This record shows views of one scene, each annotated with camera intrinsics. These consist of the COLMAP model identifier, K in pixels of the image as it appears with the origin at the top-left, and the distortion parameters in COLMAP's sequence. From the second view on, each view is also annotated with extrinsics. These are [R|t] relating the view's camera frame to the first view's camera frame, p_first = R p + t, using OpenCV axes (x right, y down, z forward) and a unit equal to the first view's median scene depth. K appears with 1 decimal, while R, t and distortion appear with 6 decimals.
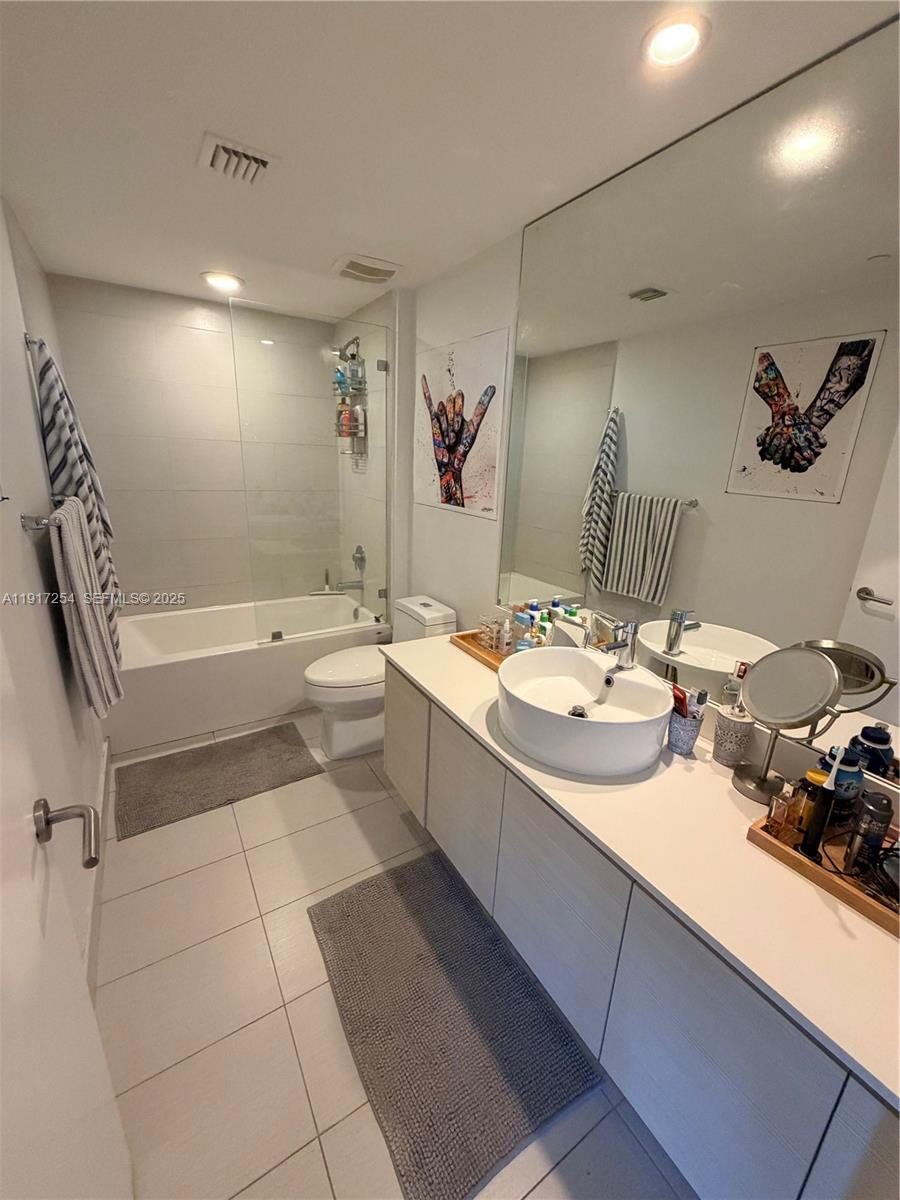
lens RADIAL K [[477.3, 0, 449.2], [0, 477.3, 598.4], [0, 0, 1]] dist [-0.000073, 0.000166]
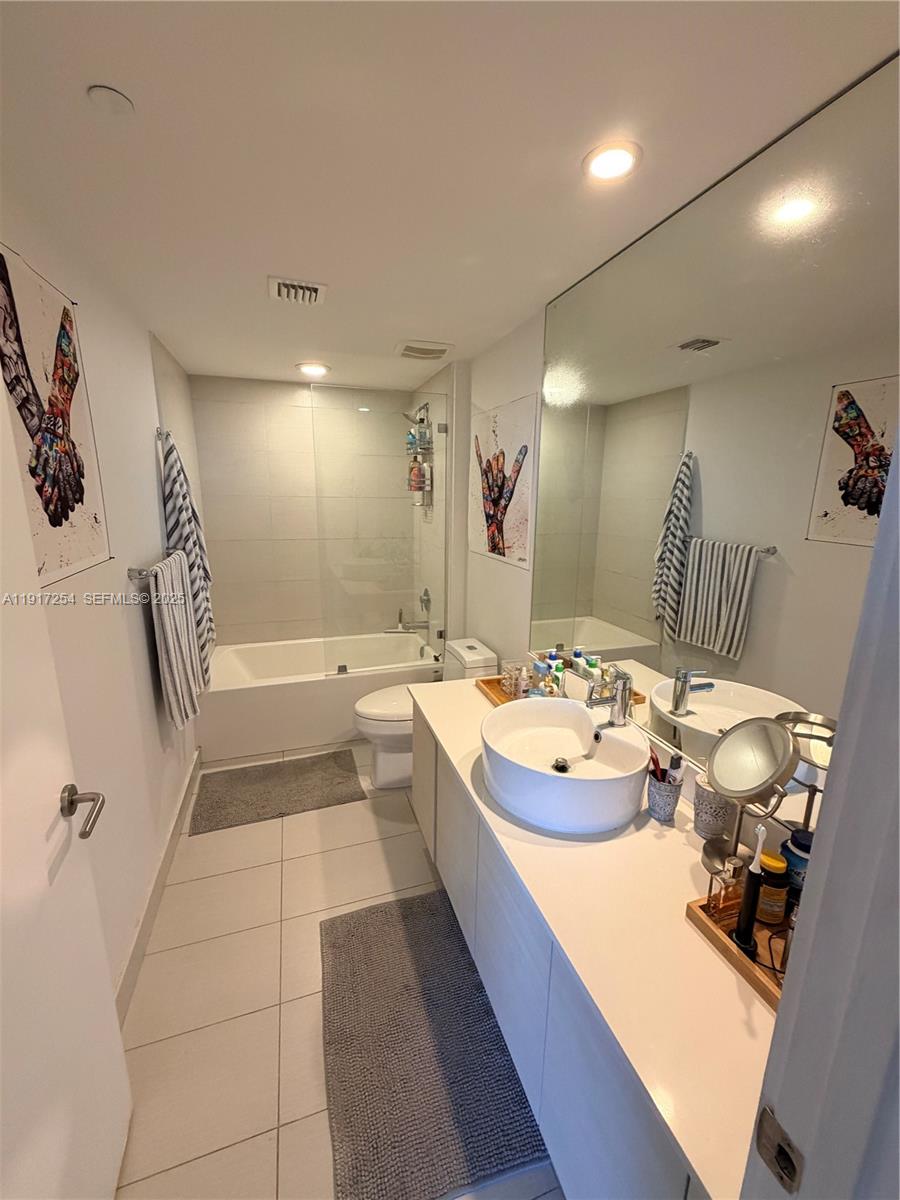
lens RADIAL K [[477.3, 0, 451.5], [0, 477.3, 598.6], [0, 0, 1]] dist [-0.000073, 0.000166]
pose [[0.972272, 0.023764, -0.232643, 0.170993], [-0.041299, 0.996636, -0.070795, -0.020698], [0.230178, 0.078440, 0.969982, -0.041921]]
